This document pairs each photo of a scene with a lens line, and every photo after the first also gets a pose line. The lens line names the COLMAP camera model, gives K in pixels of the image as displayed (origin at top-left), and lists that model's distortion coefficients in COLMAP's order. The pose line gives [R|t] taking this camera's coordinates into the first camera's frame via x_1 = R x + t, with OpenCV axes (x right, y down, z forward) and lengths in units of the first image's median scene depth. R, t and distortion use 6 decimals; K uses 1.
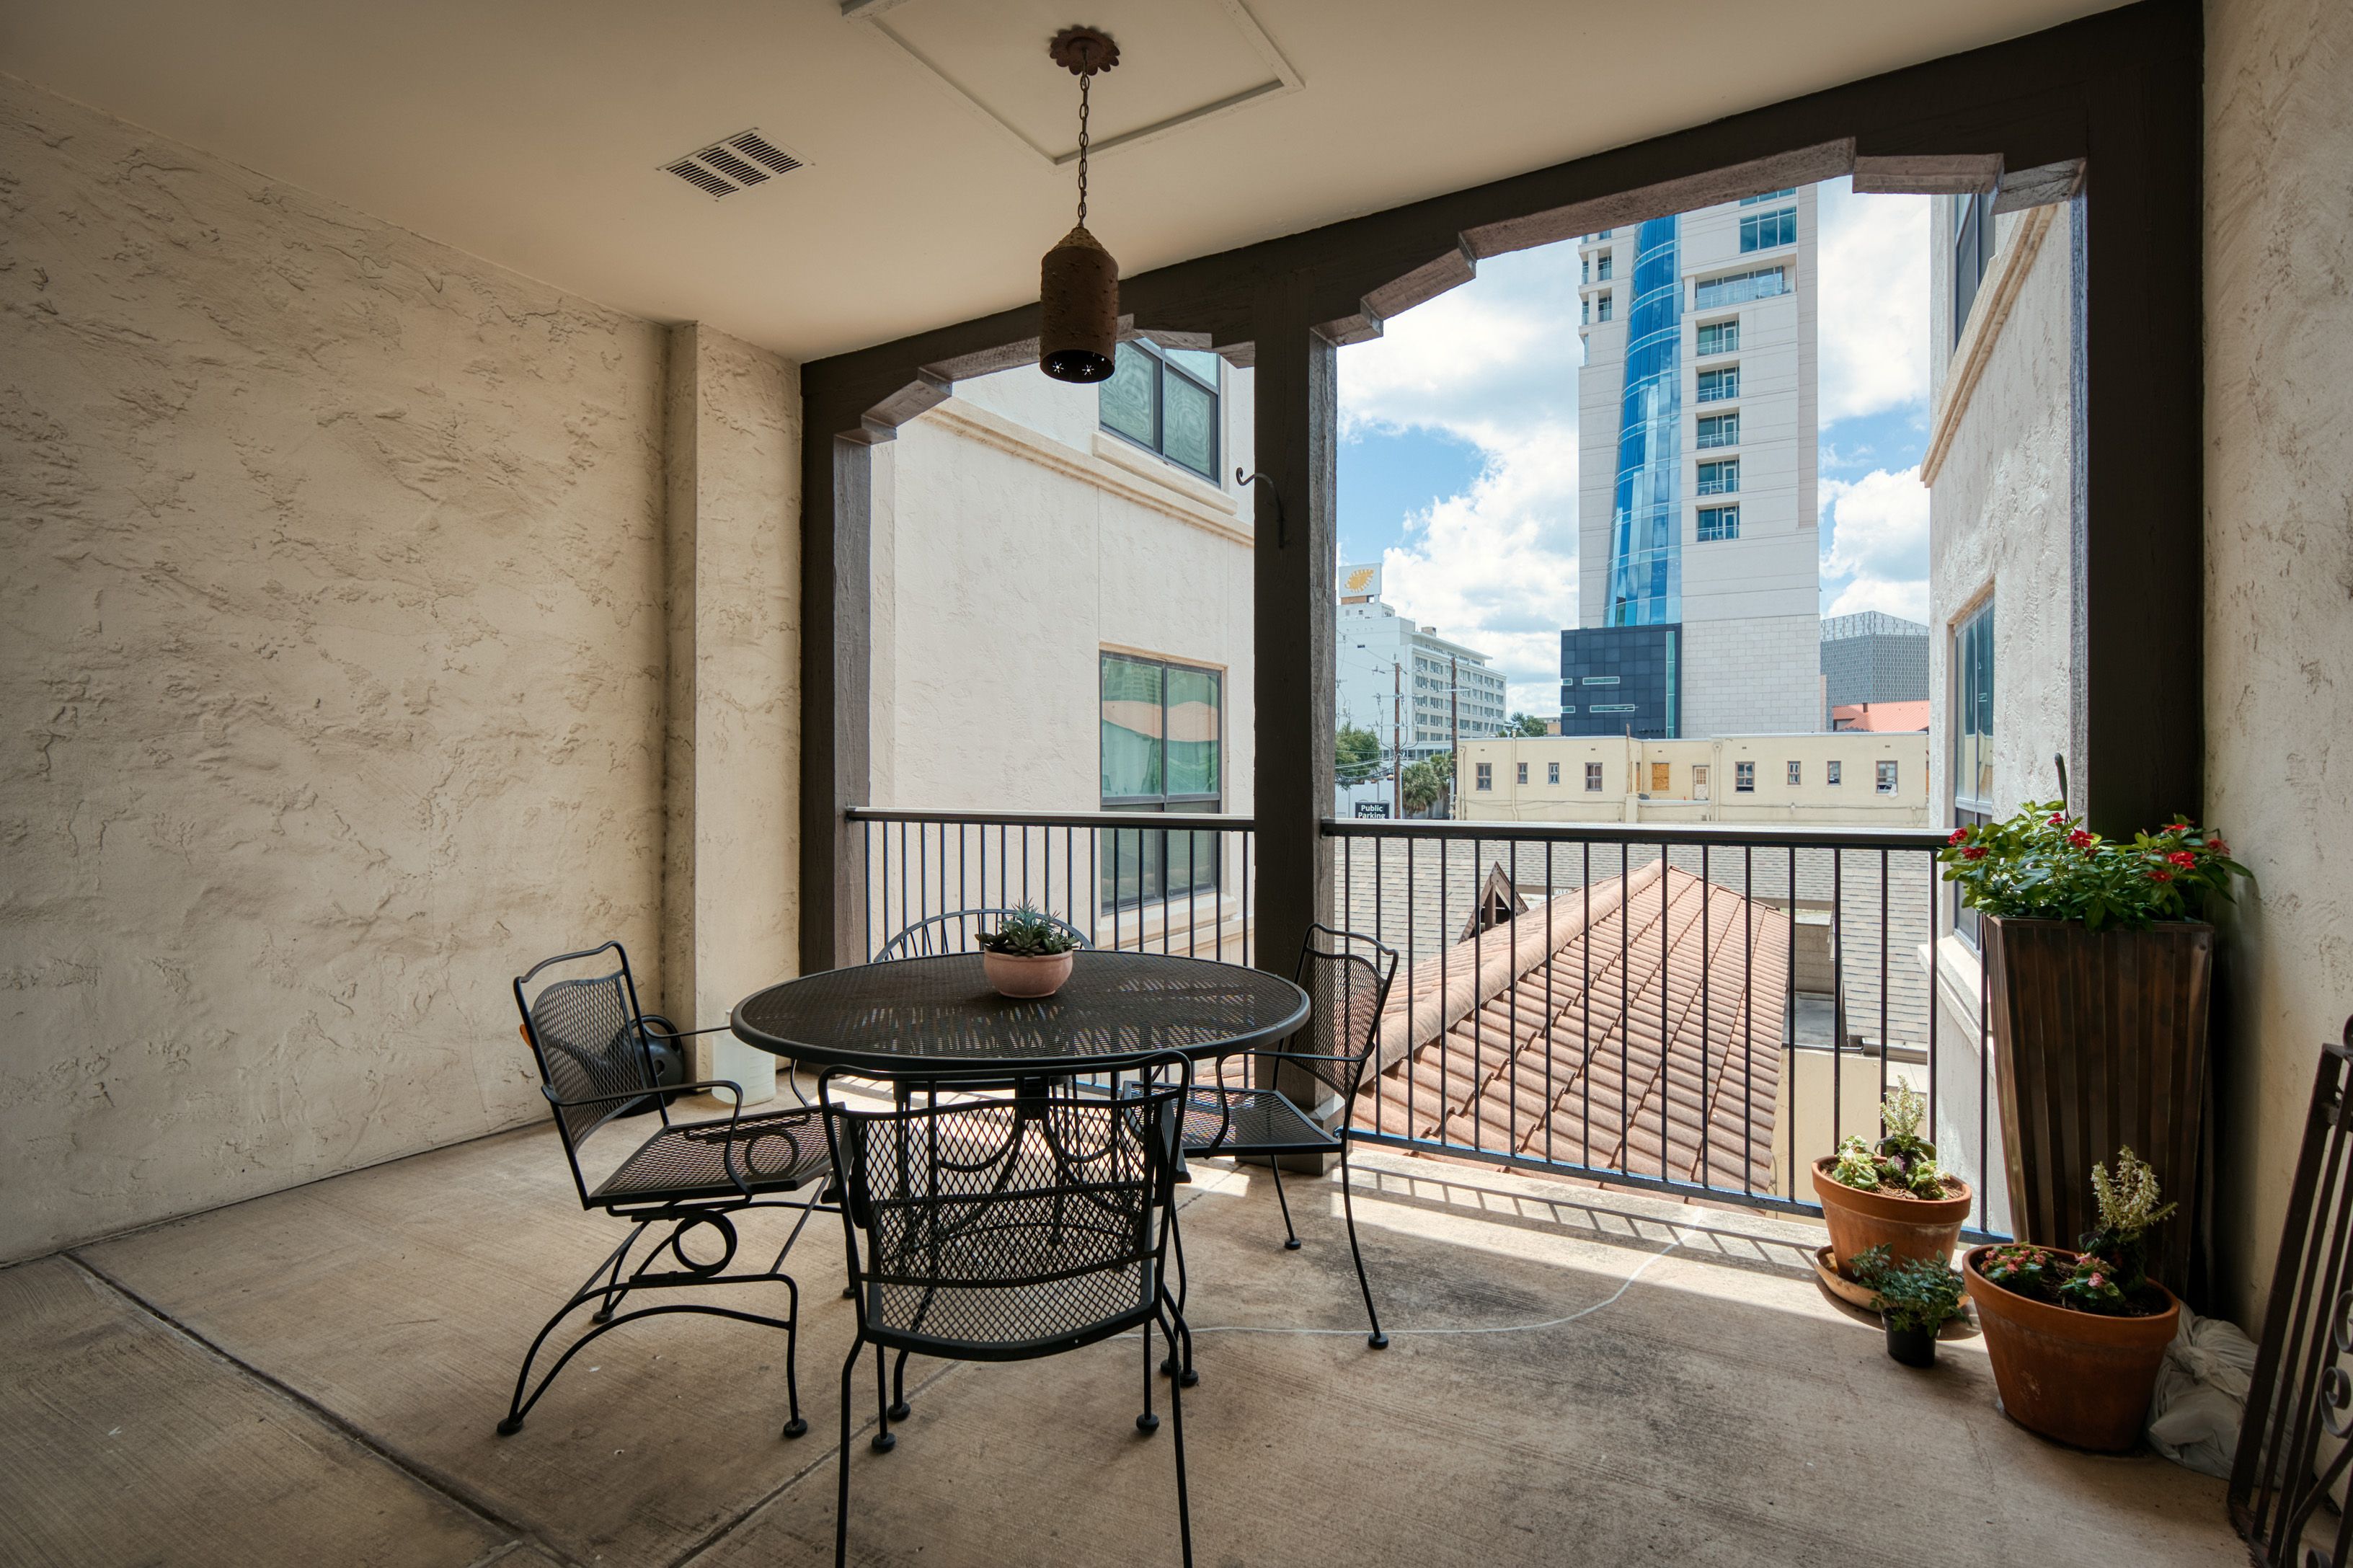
lens RADIAL K [[1070.4, 0, 1184.9], [0, 1070.4, 777.5], [0, 0, 1]] dist [-0.008601, 0.003268]
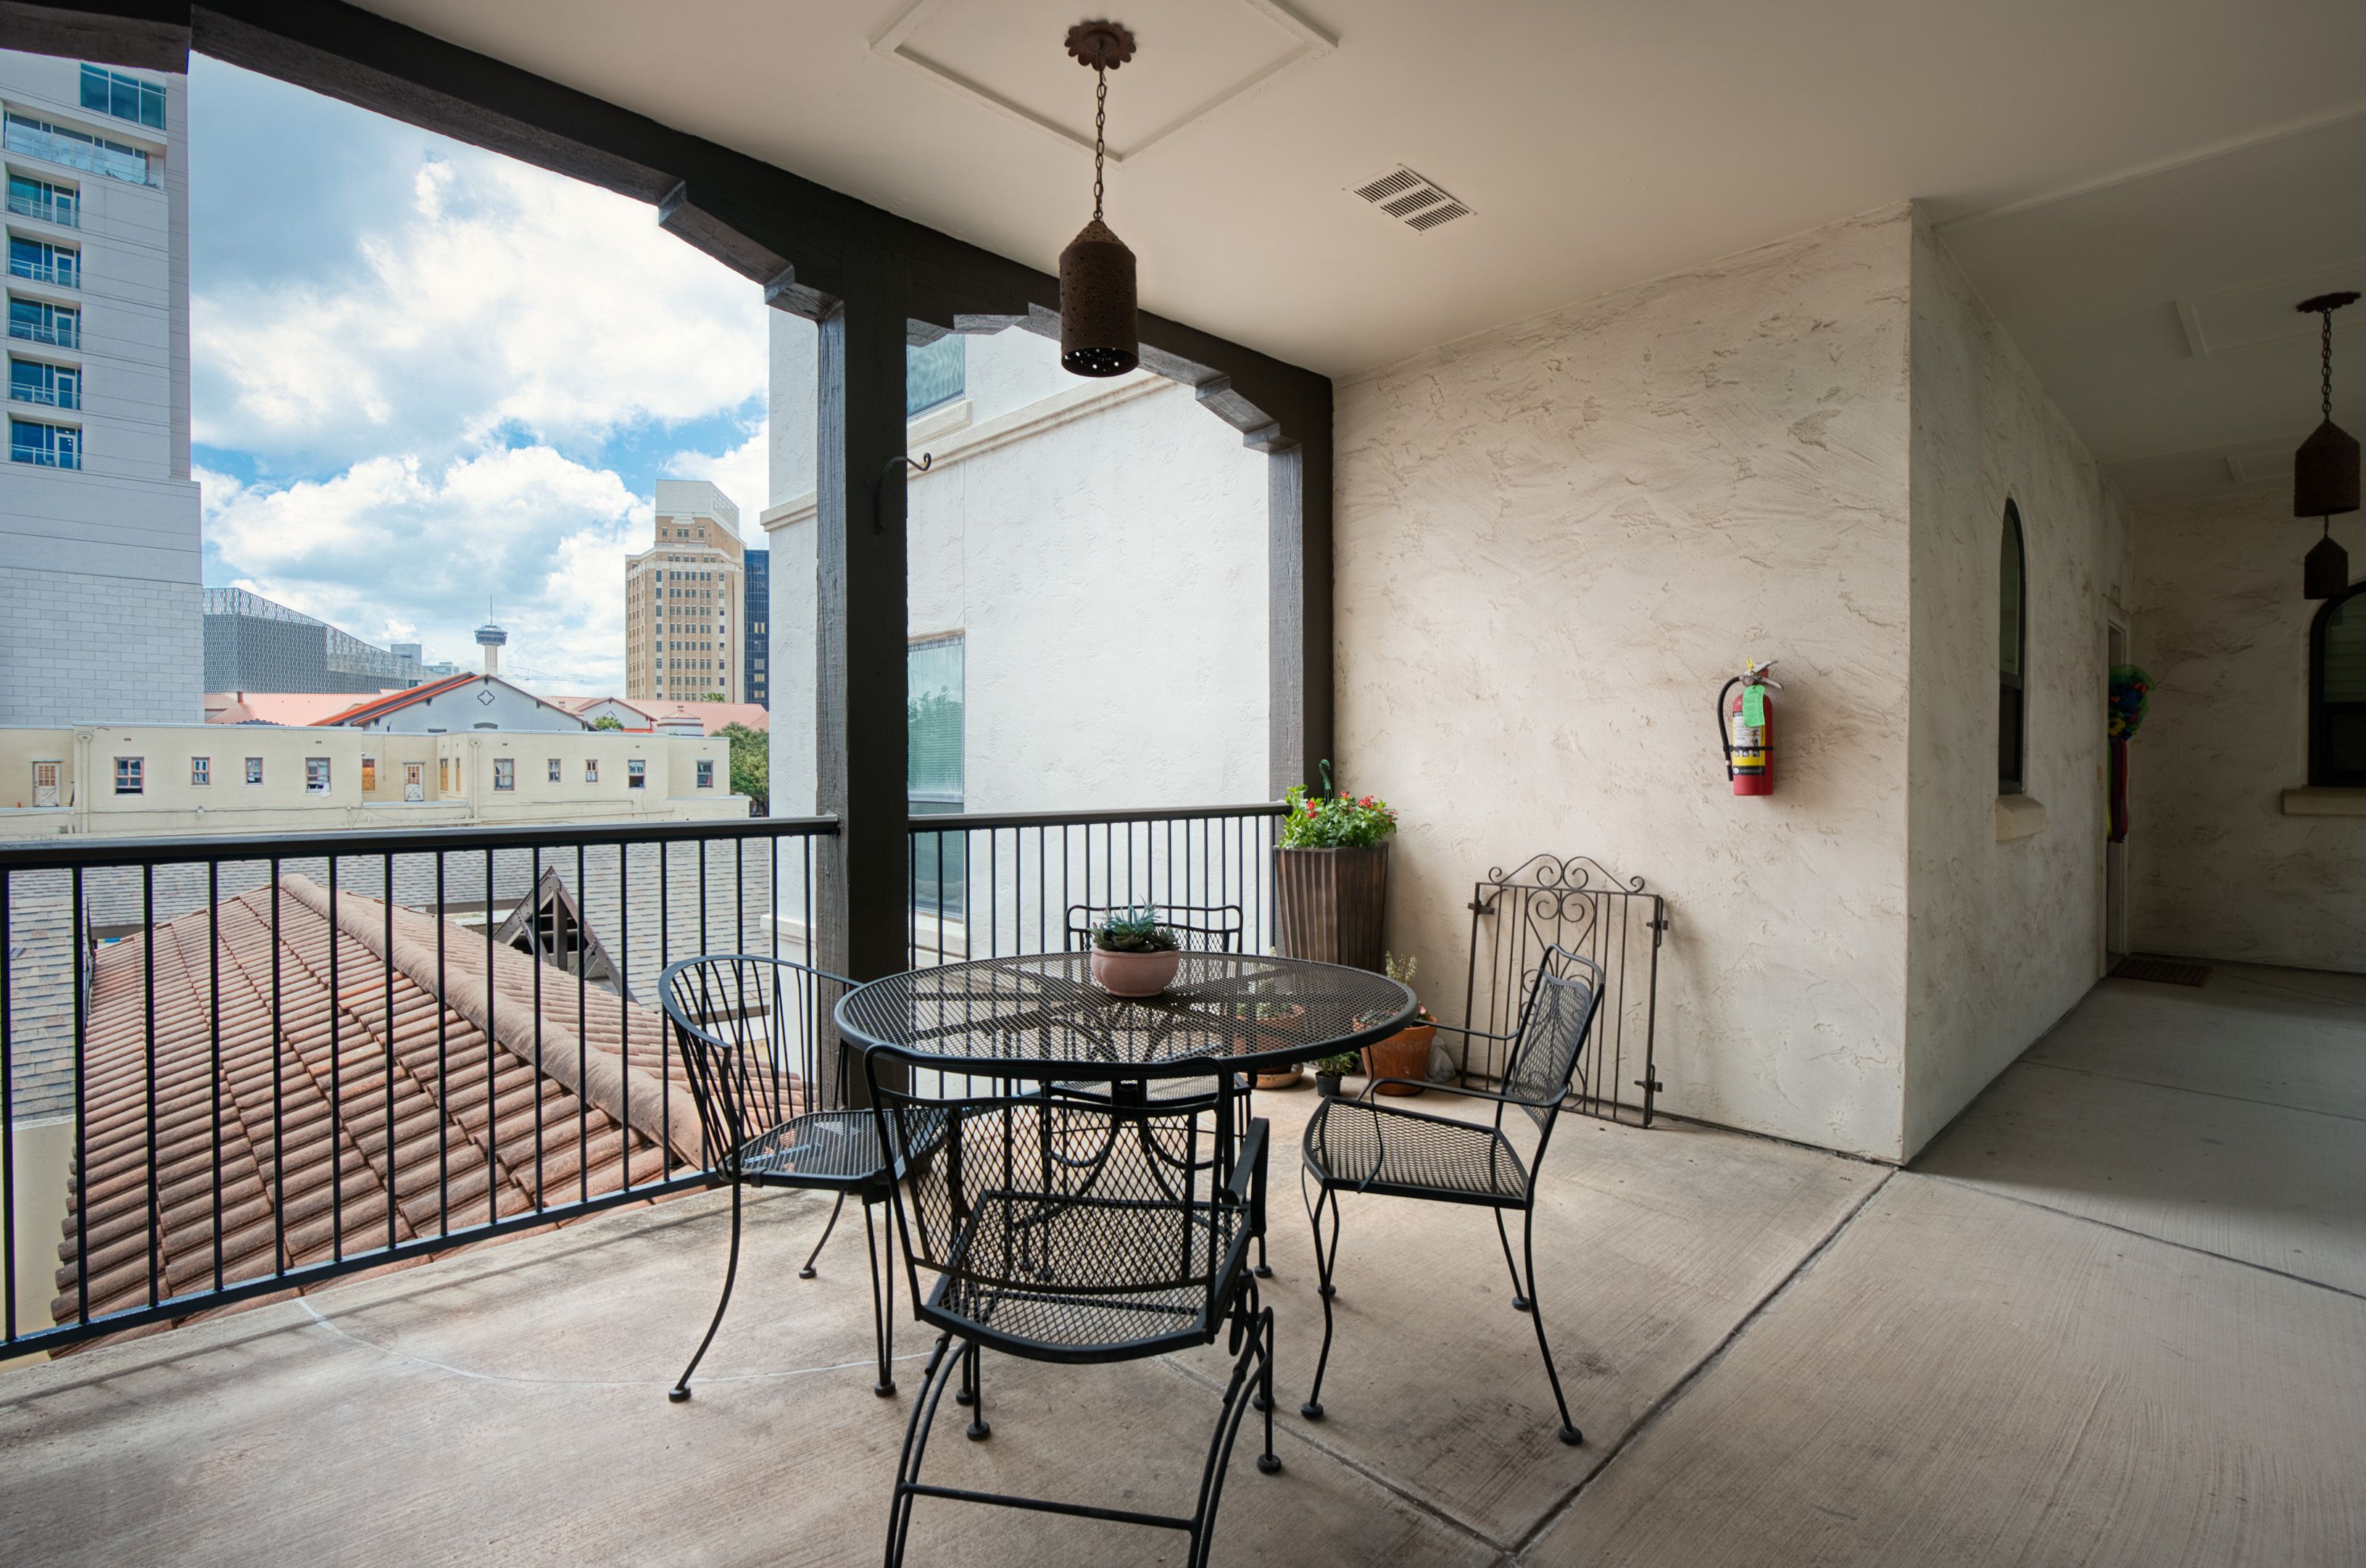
lens RADIAL K [[1076.3, 0, 1186.8], [0, 1076.3, 778.5], [0, 0, 1]] dist [-0.008601, 0.003268]
pose [[0.288491, -0.010876, 0.957421, -1.000738], [0.007601, 0.999930, 0.009068, -0.004041], [-0.957452, 0.004662, 0.288553, 0.597705]]
